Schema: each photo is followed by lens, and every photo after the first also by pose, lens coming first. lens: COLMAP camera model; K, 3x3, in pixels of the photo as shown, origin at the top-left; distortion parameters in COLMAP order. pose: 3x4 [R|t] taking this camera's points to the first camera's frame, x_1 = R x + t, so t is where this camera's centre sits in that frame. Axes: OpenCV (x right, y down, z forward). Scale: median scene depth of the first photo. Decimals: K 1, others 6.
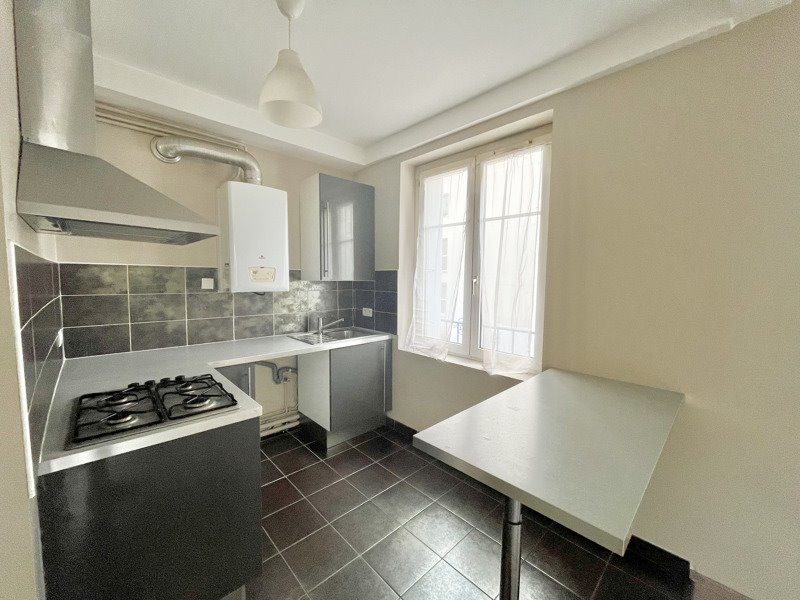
lens RADIAL K [[322.3, 0, 397.2], [0, 322.3, 305.7], [0, 0, 1]] dist [0.000222, -0.000013]
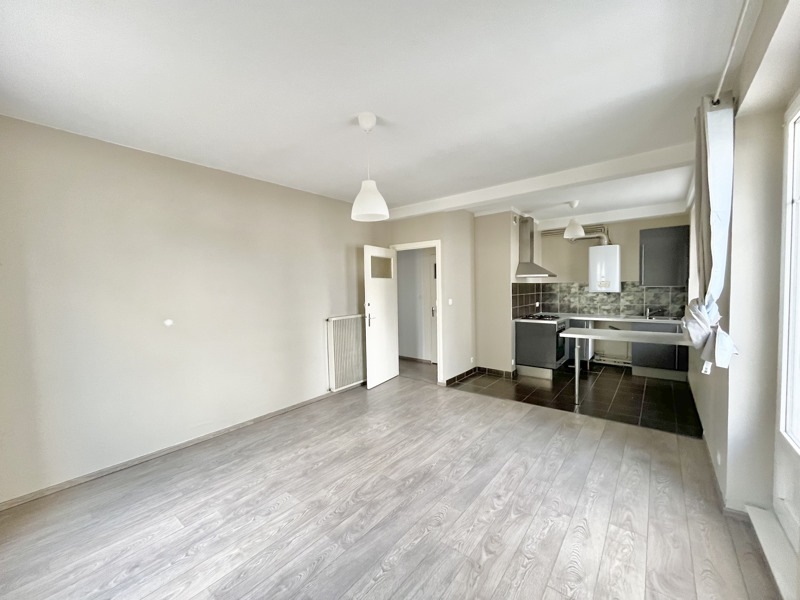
lens RADIAL K [[322.3, 0, 397.6], [0, 322.3, 300.8], [0, 0, 1]] dist [0.000222, -0.000013]
pose [[0.129448, 0.025839, -0.991249, 1.687228], [-0.071764, 0.997283, 0.016625, 0.083757], [0.988986, 0.068984, 0.130951, -0.731040]]
